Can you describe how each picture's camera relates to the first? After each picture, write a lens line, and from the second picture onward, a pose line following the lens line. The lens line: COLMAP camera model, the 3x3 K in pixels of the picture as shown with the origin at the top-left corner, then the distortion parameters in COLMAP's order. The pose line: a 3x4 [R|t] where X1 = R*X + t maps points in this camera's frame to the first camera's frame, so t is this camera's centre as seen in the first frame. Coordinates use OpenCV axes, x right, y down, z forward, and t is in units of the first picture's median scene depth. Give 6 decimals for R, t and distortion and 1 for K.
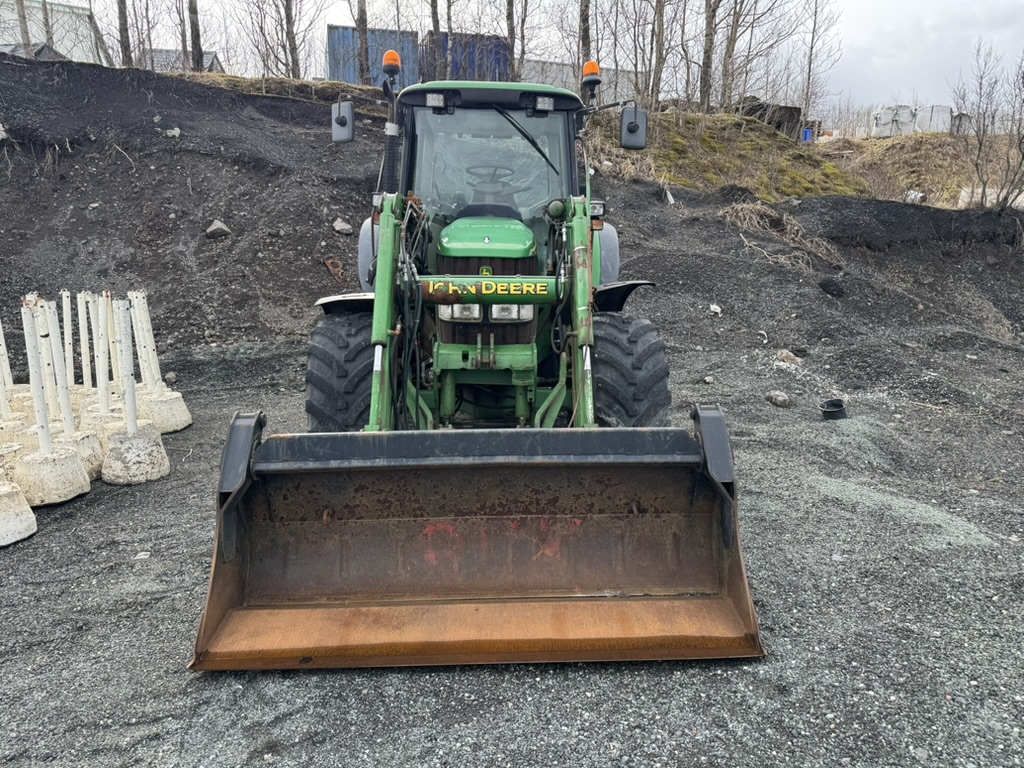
lens RADIAL K [[710.4, 0, 514.3], [0, 710.4, 398.4], [0, 0, 1]] dist [0.097338, -0.107478]
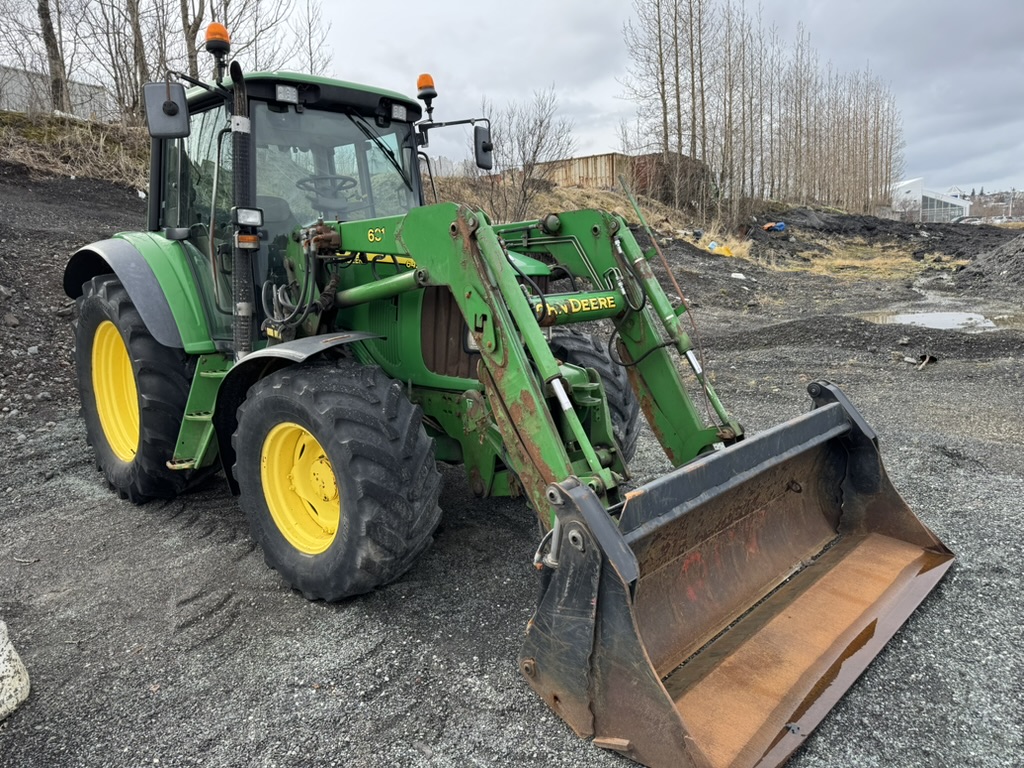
lens RADIAL K [[710.4, 0, 514.3], [0, 710.4, 398.4], [0, 0, 1]] dist [0.097338, -0.107478]
pose [[0.718978, -0.164805, 0.675211, -0.593304], [0.194168, 0.980428, 0.032547, -0.066685], [-0.667360, 0.107703, 0.736906, 0.310753]]
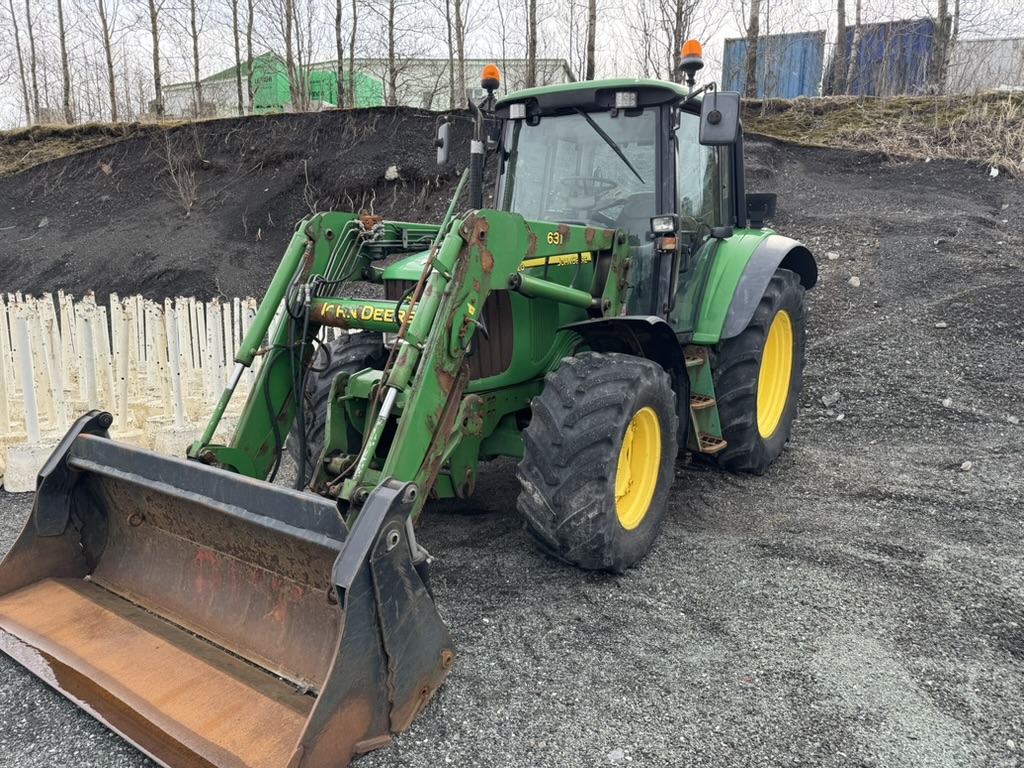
lens RADIAL K [[709.5, 0, 514.9], [0, 709.5, 403.6], [0, 0, 1]] dist [0.087397, -0.110427]
pose [[0.804952, 0.125913, -0.579825, 0.529607], [-0.136271, 0.990334, 0.025878, -0.072638], [0.577479, 0.058183, 0.814330, 0.302022]]
